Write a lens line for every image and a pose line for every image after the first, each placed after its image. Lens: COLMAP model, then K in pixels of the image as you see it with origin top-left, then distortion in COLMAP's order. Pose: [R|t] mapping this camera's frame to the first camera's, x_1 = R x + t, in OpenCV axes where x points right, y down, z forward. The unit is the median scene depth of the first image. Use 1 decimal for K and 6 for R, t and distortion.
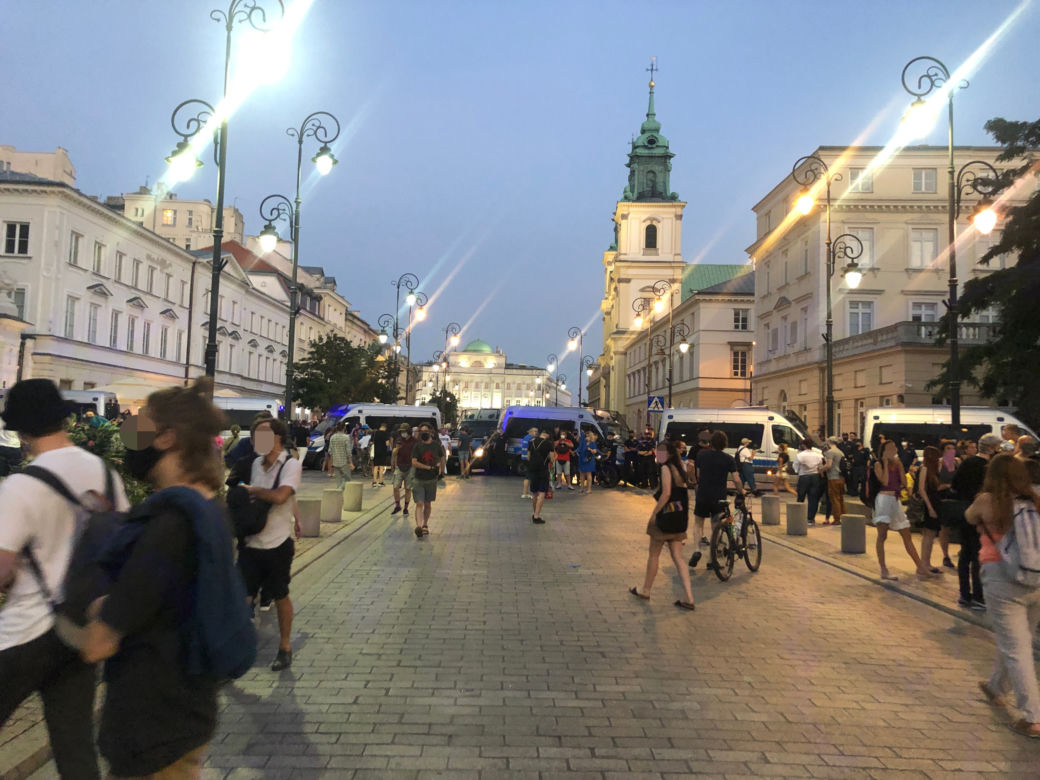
lens RADIAL K [[862.6, 0, 506.7], [0, 862.6, 387.5], [0, 0, 1]] dist [0.045867, -0.067054]
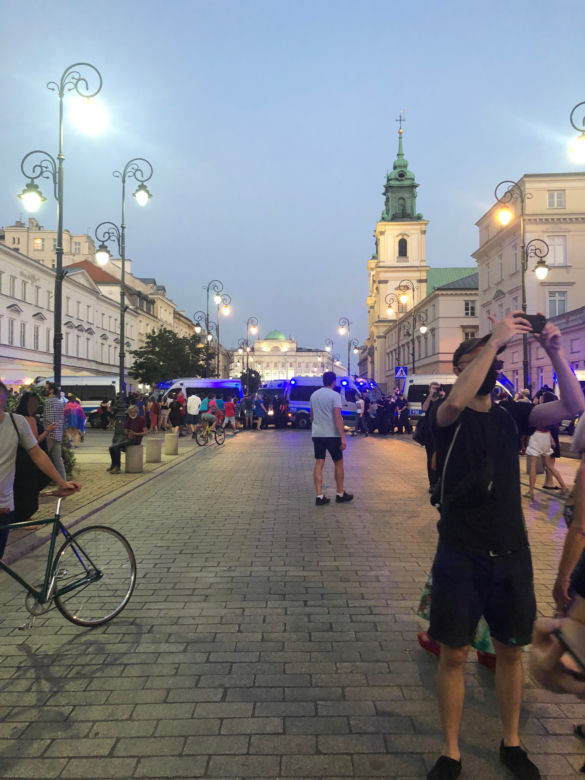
lens RADIAL K [[647.0, 0, 292.5], [0, 647.0, 390.0], [0, 0, 1]] dist [0.045867, -0.067054]
pose [[0.999553, -0.028172, -0.009983, 0.006634], [0.028525, 0.998898, 0.037259, 0.002171], [0.008922, -0.037527, 0.999256, -0.003164]]
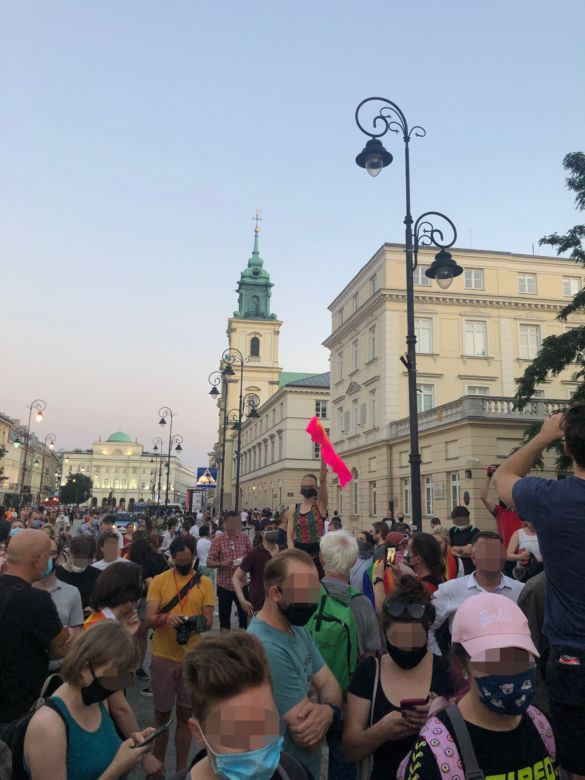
lens RADIAL K [[666.2, 0, 296.1], [0, 666.2, 370.6], [0, 0, 1]] dist [0.193497, -0.001883]
pose [[0.976267, 0.038606, 0.213101, 0.057088], [-0.006389, 0.988689, -0.149844, 0.007416], [-0.216475, 0.144926, 0.965471, 0.168498]]
